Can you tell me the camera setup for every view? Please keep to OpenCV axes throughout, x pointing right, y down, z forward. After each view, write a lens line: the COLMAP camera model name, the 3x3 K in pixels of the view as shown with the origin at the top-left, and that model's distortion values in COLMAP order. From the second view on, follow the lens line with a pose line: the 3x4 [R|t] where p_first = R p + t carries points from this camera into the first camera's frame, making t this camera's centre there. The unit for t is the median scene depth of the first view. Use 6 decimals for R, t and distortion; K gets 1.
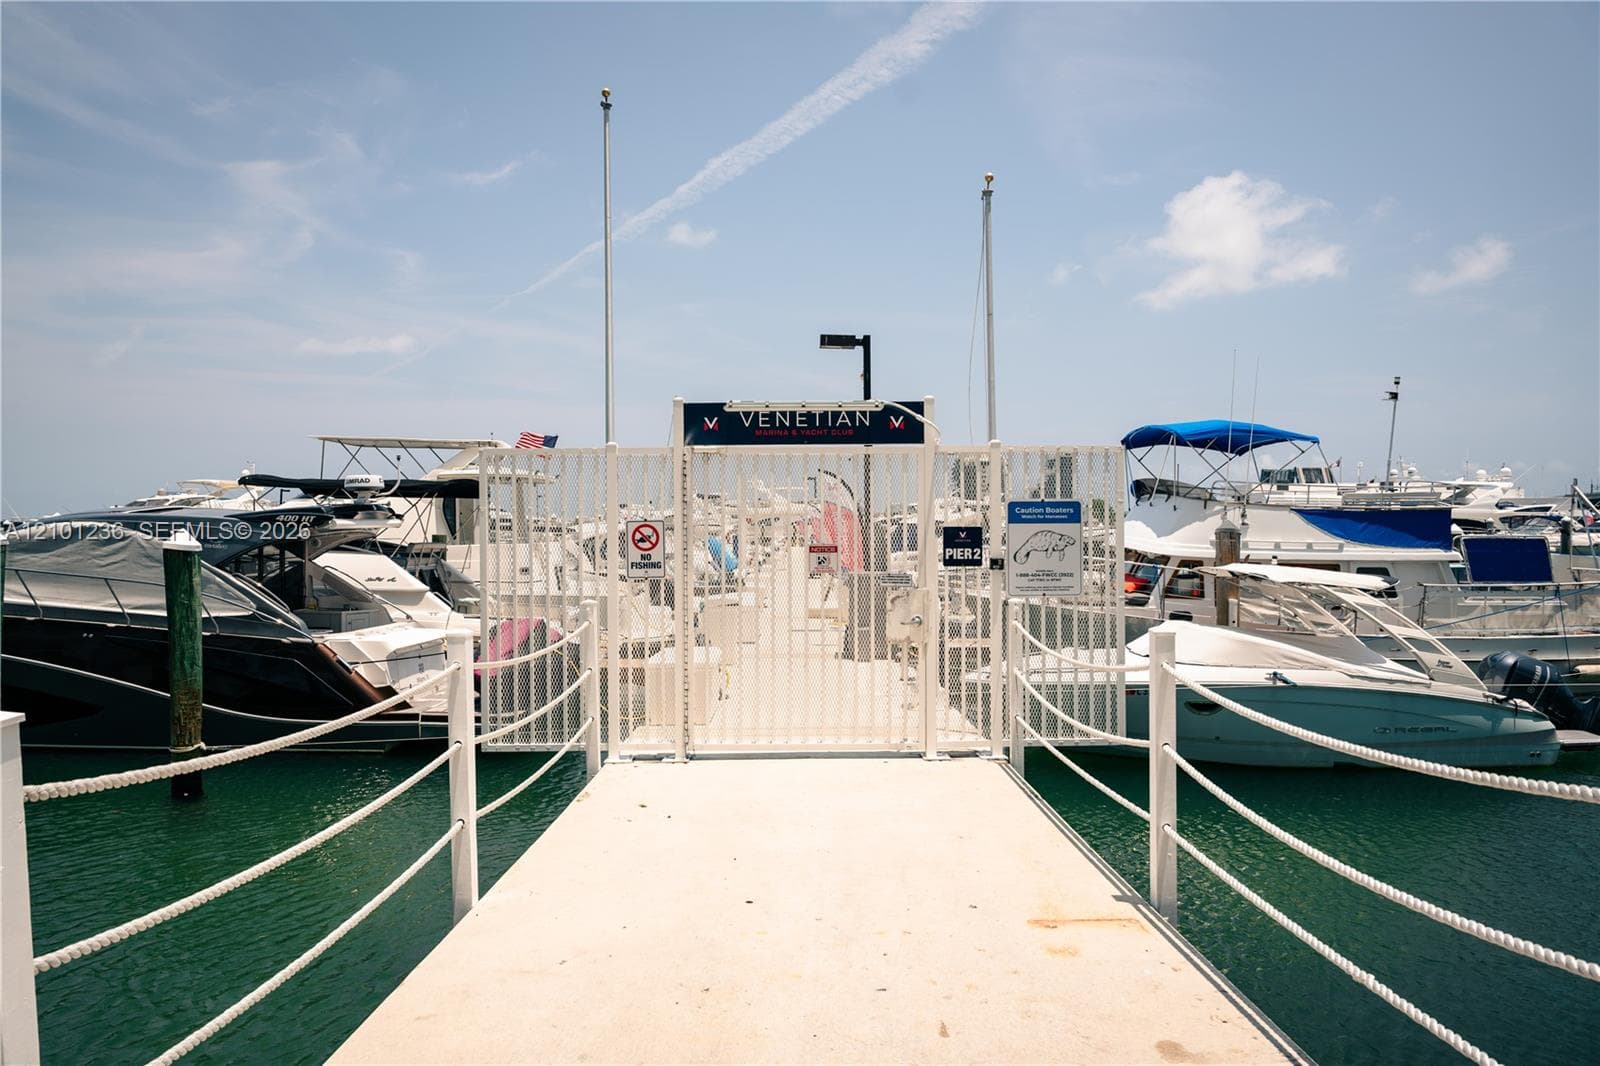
lens RADIAL K [[1012.9, 0, 810.7], [0, 1012.9, 535.7], [0, 0, 1]] dist [-0.048779, 0.001644]
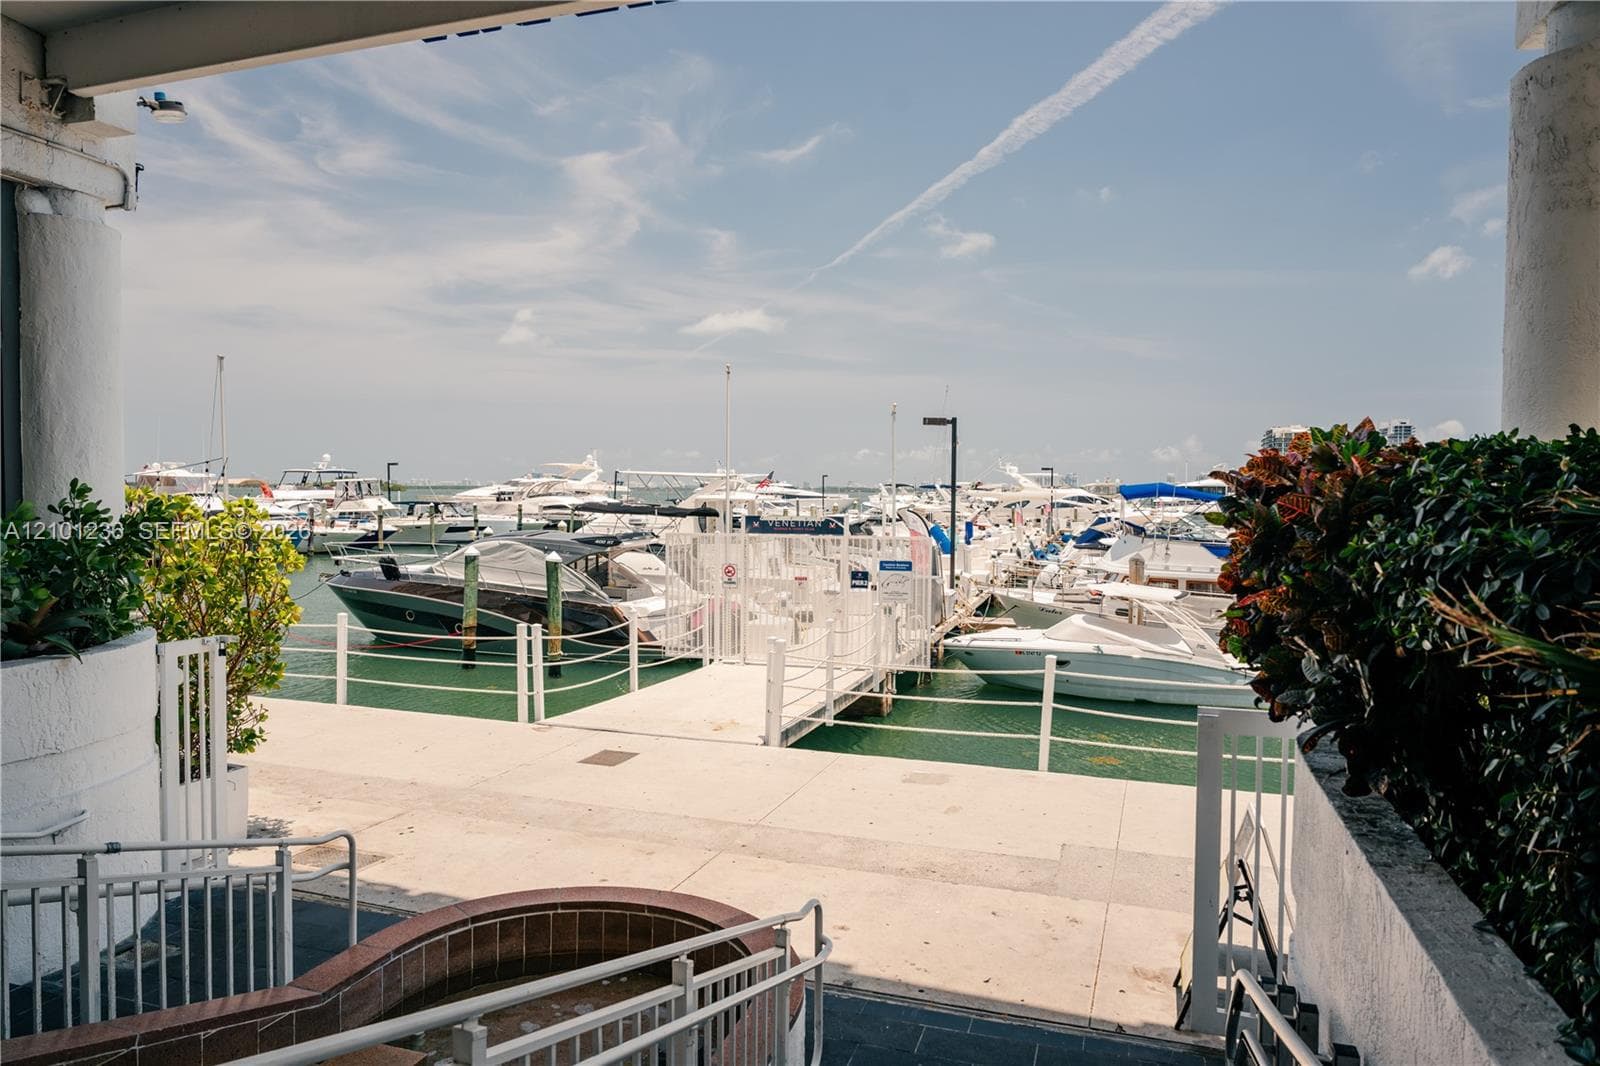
lens RADIAL K [[1041.2, 0, 800.0], [0, 1041.2, 533.0], [0, 0, 1]] dist [-0.018303, 0.001911]
pose [[0.953824, 0.026013, -0.299237, 0.404010], [-0.017458, 0.999360, 0.031227, -0.093064], [0.299858, -0.024561, 0.953668, -0.727255]]
